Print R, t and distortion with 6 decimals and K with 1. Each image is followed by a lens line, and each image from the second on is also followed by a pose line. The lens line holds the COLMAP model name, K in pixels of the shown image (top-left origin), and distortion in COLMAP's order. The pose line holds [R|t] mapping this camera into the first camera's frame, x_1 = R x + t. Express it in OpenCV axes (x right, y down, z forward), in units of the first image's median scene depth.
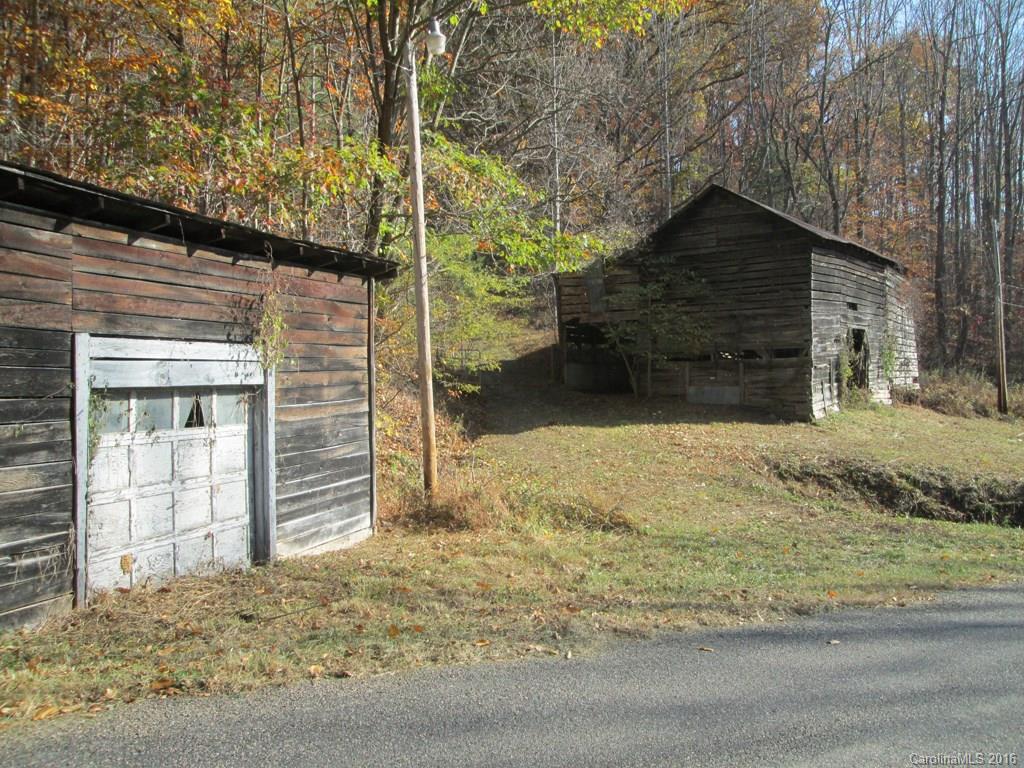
lens RADIAL K [[850.0, 0, 512.0], [0, 850.0, 384.0], [0, 0, 1]] dist [-0.041316, 0.009253]
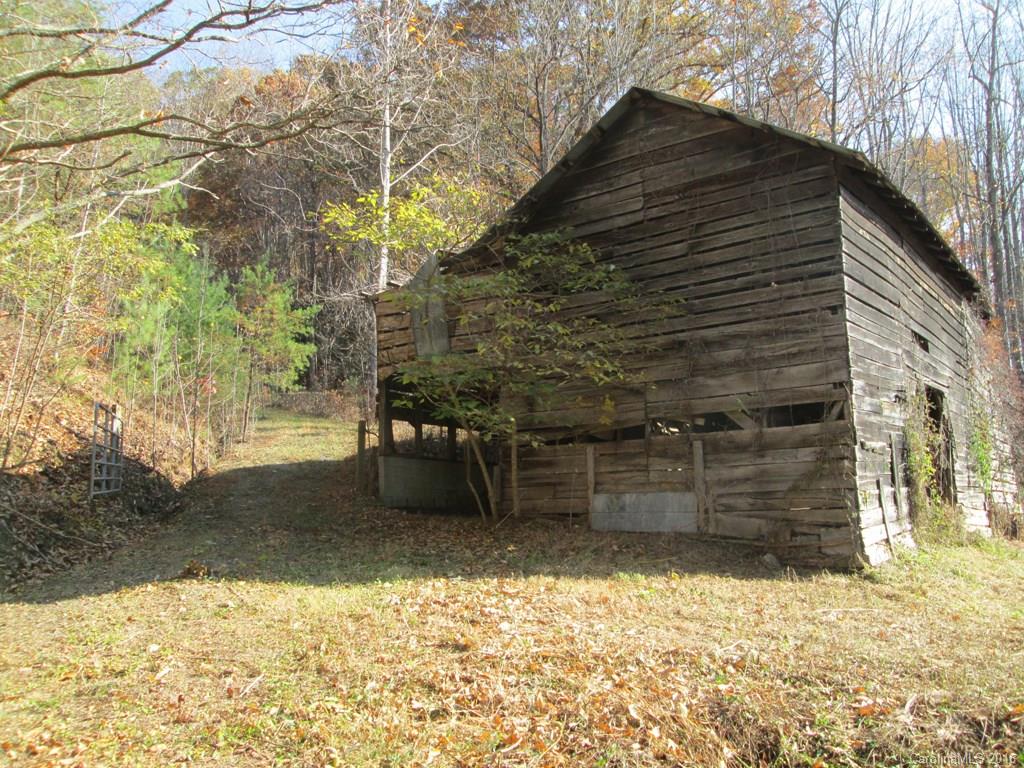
lens RADIAL K [[850.0, 0, 512.0], [0, 850.0, 384.0], [0, 0, 1]] dist [-0.041316, 0.009253]
pose [[0.999858, 0.002392, -0.016674, 0.177384], [-0.005103, 0.986370, -0.164462, 0.021144], [0.016053, 0.164524, 0.986242, 0.539579]]
